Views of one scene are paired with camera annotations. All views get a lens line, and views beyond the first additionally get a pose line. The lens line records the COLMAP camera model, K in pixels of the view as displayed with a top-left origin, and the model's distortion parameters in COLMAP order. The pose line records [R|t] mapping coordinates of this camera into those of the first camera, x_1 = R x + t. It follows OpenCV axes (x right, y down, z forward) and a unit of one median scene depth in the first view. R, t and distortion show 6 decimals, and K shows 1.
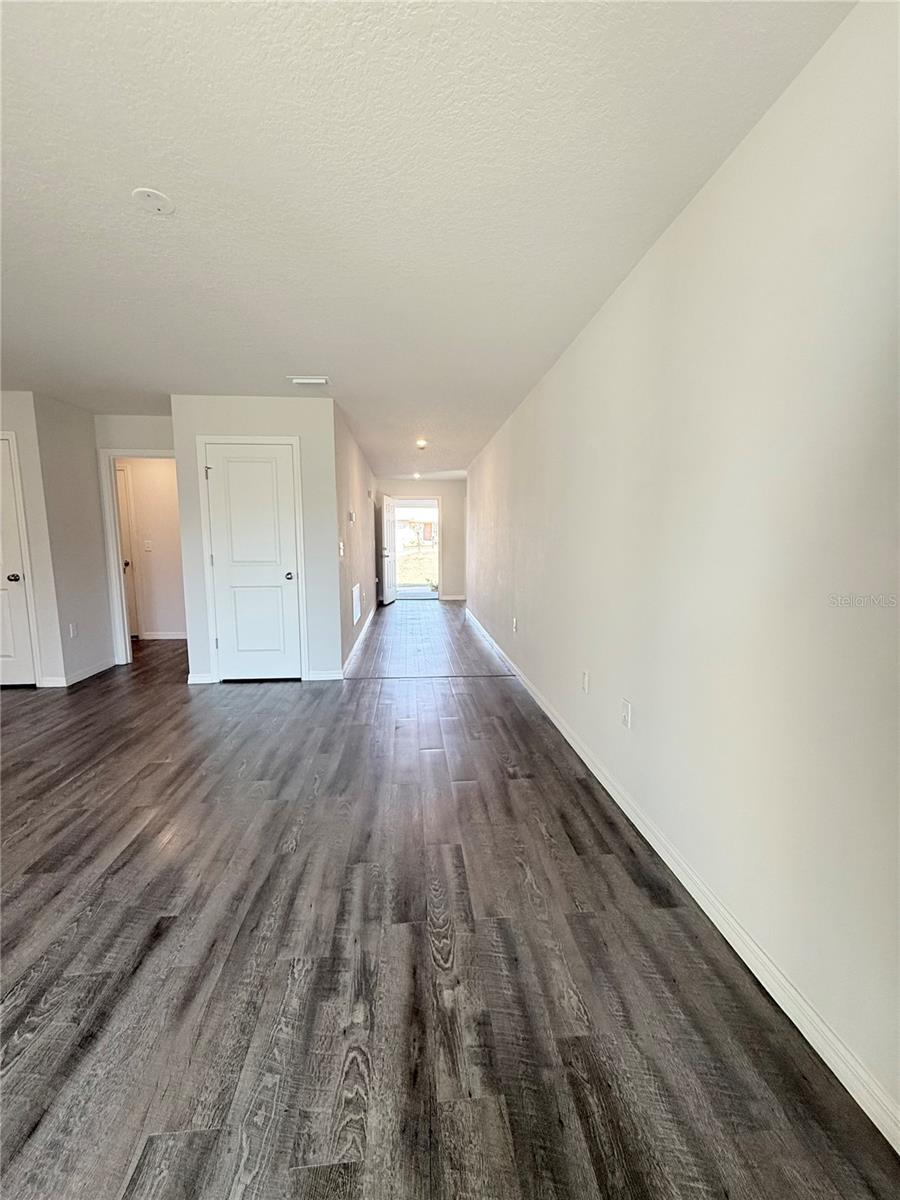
lens RADIAL K [[479.8, 0, 450.0], [0, 479.8, 600.0], [0, 0, 1]] dist [-0.000538, 0.000035]
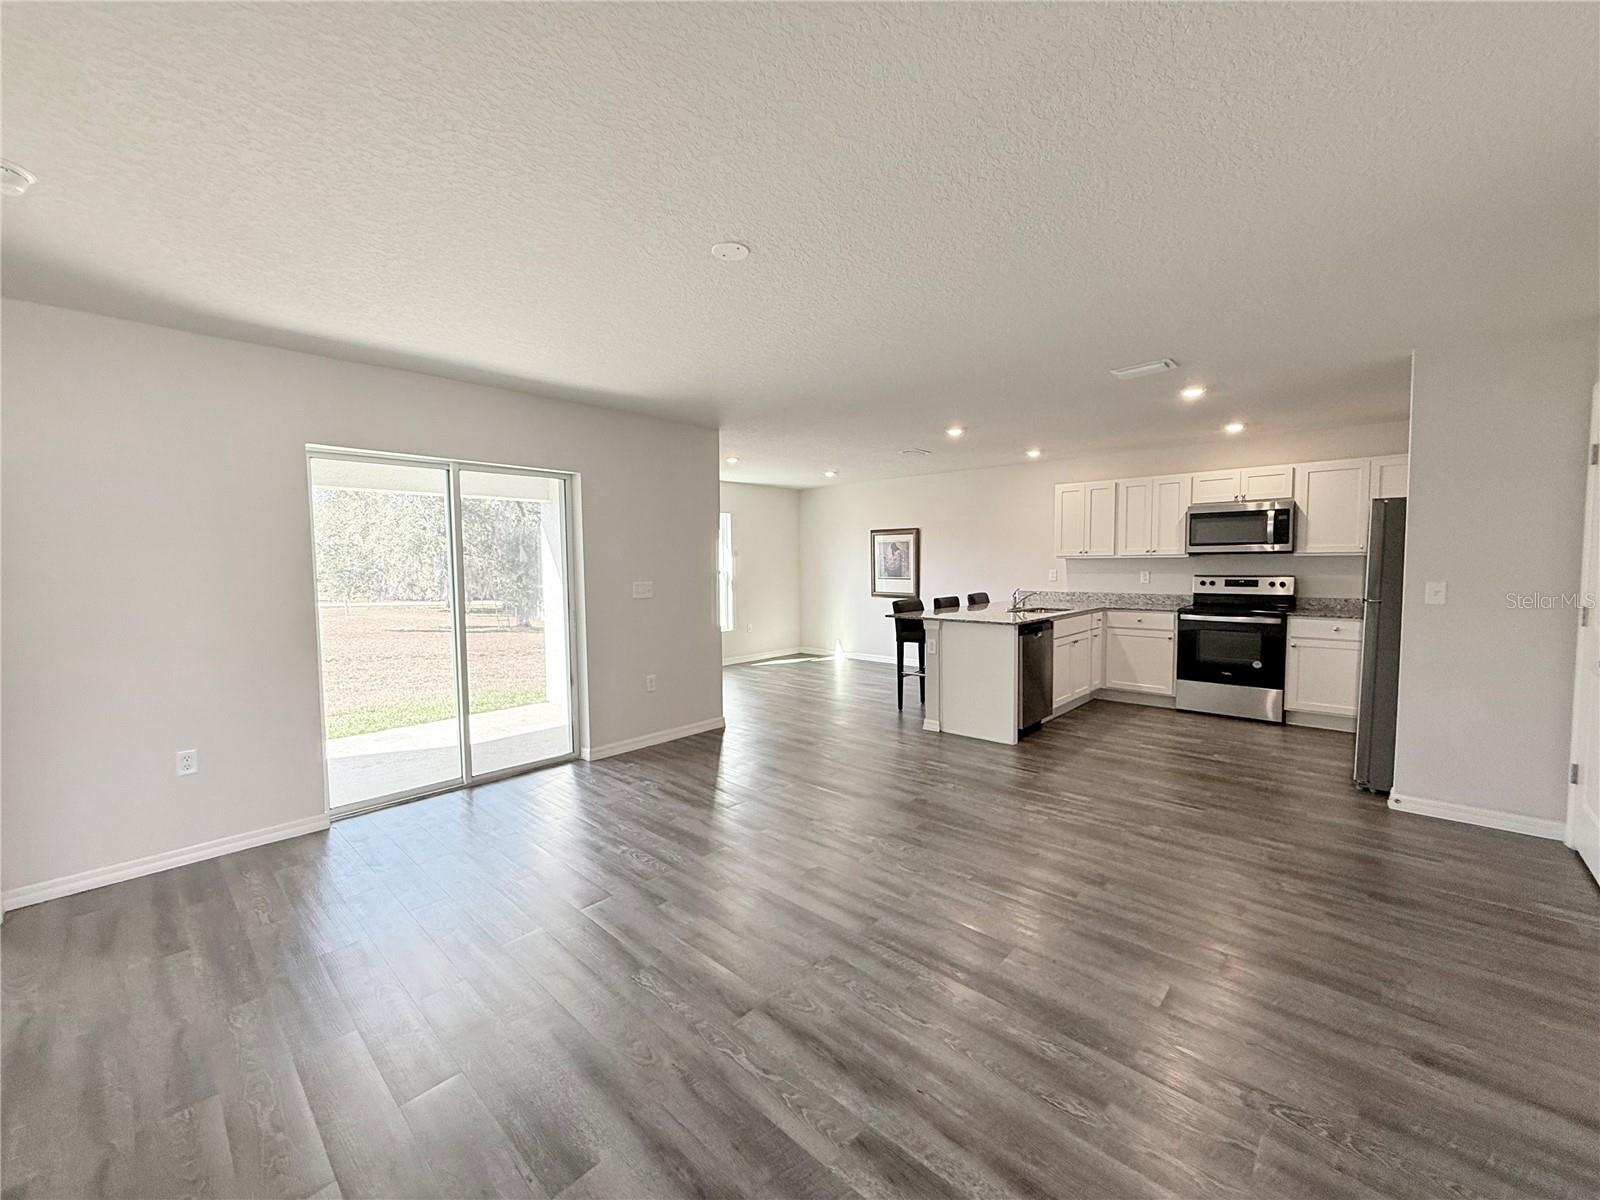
lens RADIAL K [[637.1, 0, 798.1], [0, 637.1, 599.0], [0, 0, 1]] dist [-0.000566, -0.000047]
pose [[-0.740539, 0.050366, -0.670123, 0.192972], [-0.072817, 0.985302, 0.154524, -0.359982], [0.668056, 0.163228, -0.725987, 2.245442]]
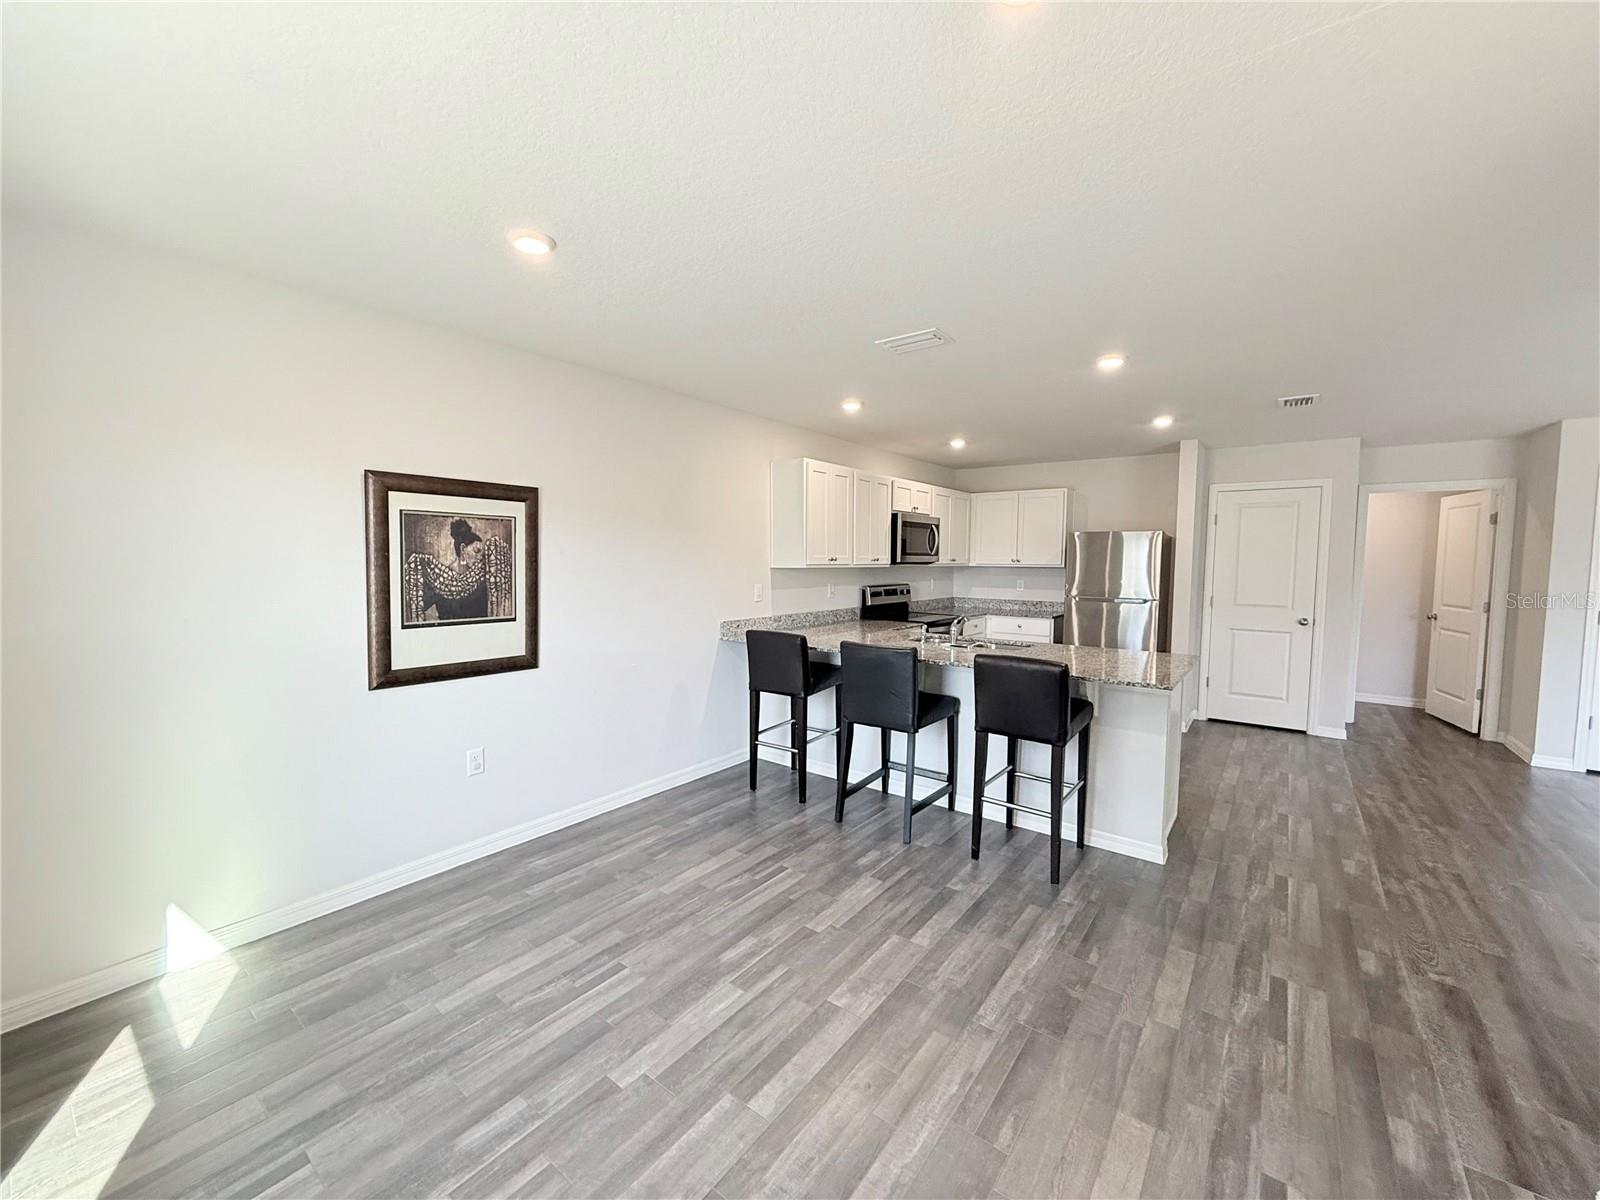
lens RADIAL K [[637.1, 0, 798.1], [0, 637.1, 599.0], [0, 0, 1]] dist [-0.000566, -0.000047]
pose [[0.737365, 0.052143, -0.673480, -1.962580], [-0.096788, 0.994884, -0.028942, 0.115176], [0.668525, 0.086525, 0.738639, -1.727705]]
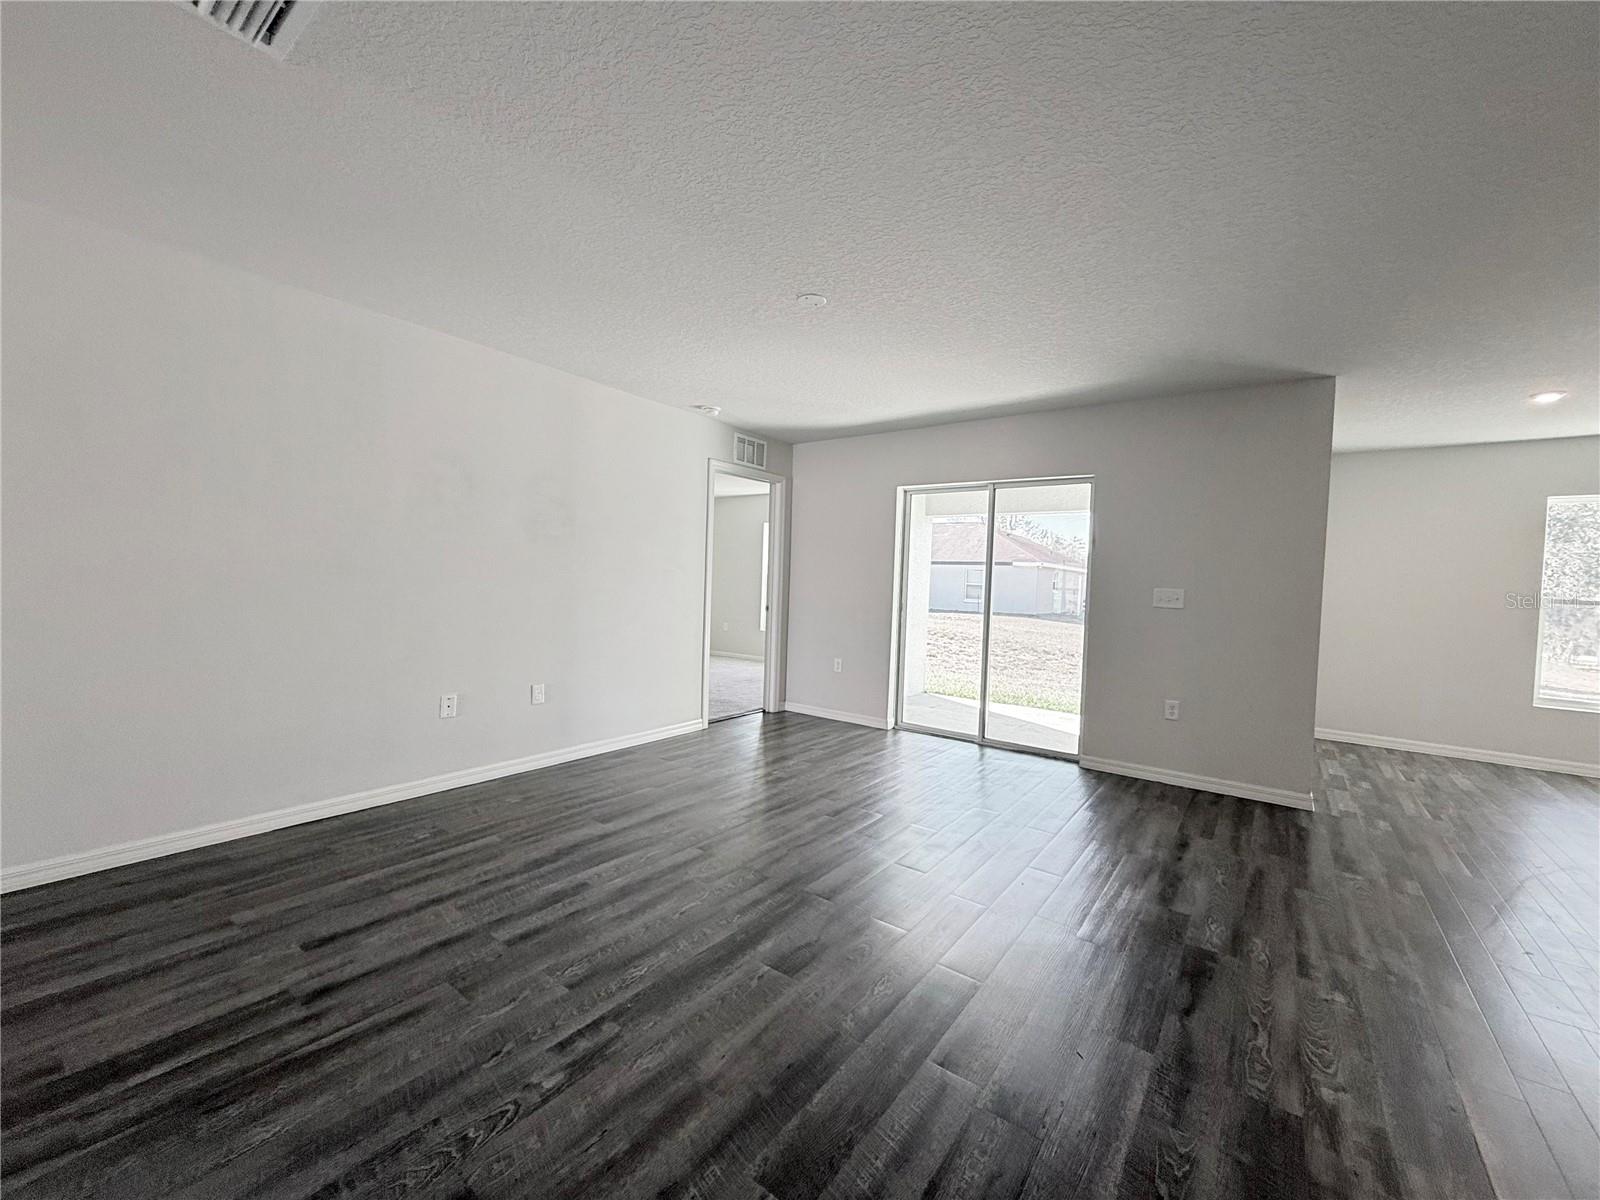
lens RADIAL K [[637.1, 0, 798.1], [0, 637.1, 599.0], [0, 0, 1]] dist [-0.000566, -0.000047]
pose [[-0.742837, -0.042633, 0.668113, -1.824542], [0.052573, 0.991173, 0.121701, -0.275490], [-0.667404, 0.125529, -0.734039, 2.451836]]
